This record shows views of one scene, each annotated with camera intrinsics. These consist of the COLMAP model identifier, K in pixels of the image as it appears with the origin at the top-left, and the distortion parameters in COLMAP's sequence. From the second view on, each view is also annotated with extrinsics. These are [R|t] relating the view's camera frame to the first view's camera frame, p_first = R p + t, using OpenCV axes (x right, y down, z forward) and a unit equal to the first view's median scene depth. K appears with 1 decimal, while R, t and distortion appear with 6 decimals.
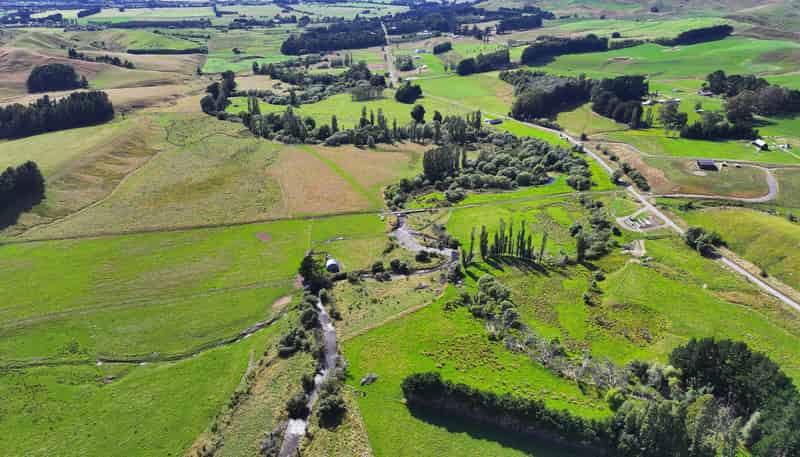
lens RADIAL K [[565.2, 0, 405.1], [0, 565.2, 230.1], [0, 0, 1]] dist [-0.003424, 0.011013]
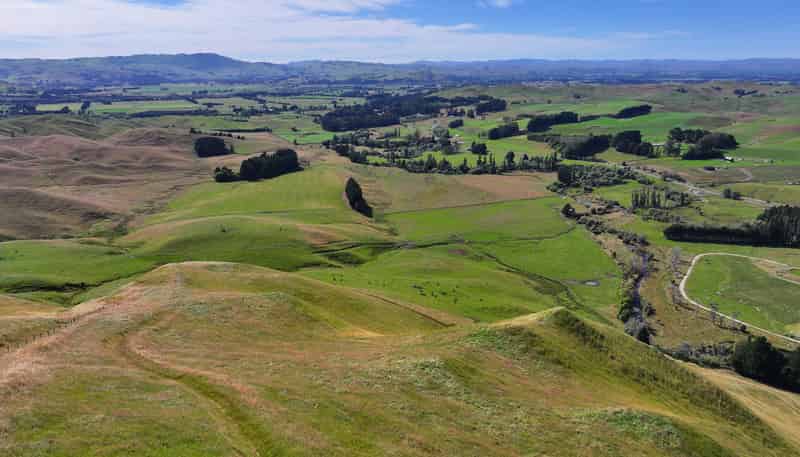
lens RADIAL K [[565.2, 0, 402.7], [0, 565.2, 227.1], [0, 0, 1]] dist [-0.003424, 0.011013]
pose [[0.982936, -0.050767, 0.176803, -0.367069], [0.077697, 0.985795, -0.148901, 0.126187], [-0.166732, 0.160097, 0.972918, -0.278967]]
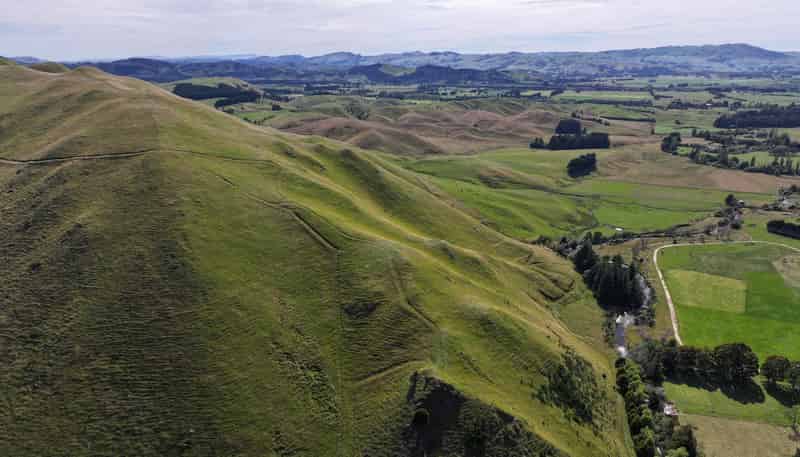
lens RADIAL K [[565.2, 0, 402.2], [0, 565.2, 228.6], [0, 0, 1]] dist [-0.003424, 0.011013]
pose [[0.777095, 0.178980, -0.603398, 0.065938], [-0.260803, 0.964101, -0.049907, 0.212765], [0.572805, 0.196151, 0.795877, -0.515002]]
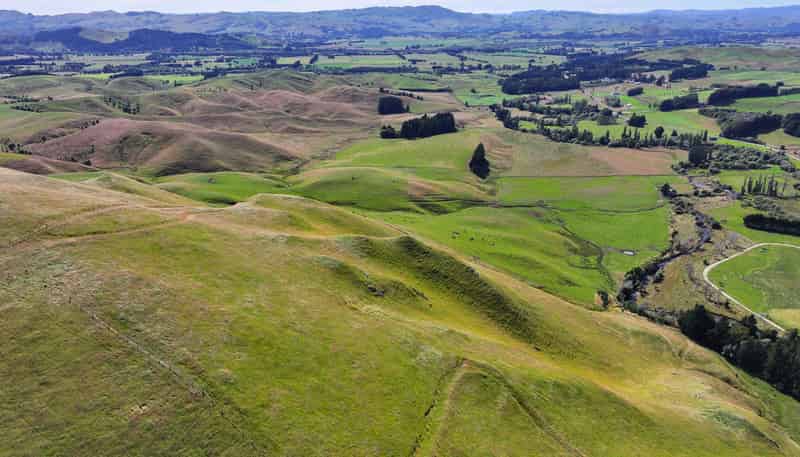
lens RADIAL K [[565.2, 0, 402.6], [0, 565.2, 228.8], [0, 0, 1]] dist [-0.003424, 0.011013]
pose [[0.982218, 0.062709, -0.176959, -0.253988], [-0.075444, 0.994952, -0.066177, 0.144156], [0.171916, 0.078351, 0.981991, -0.420637]]
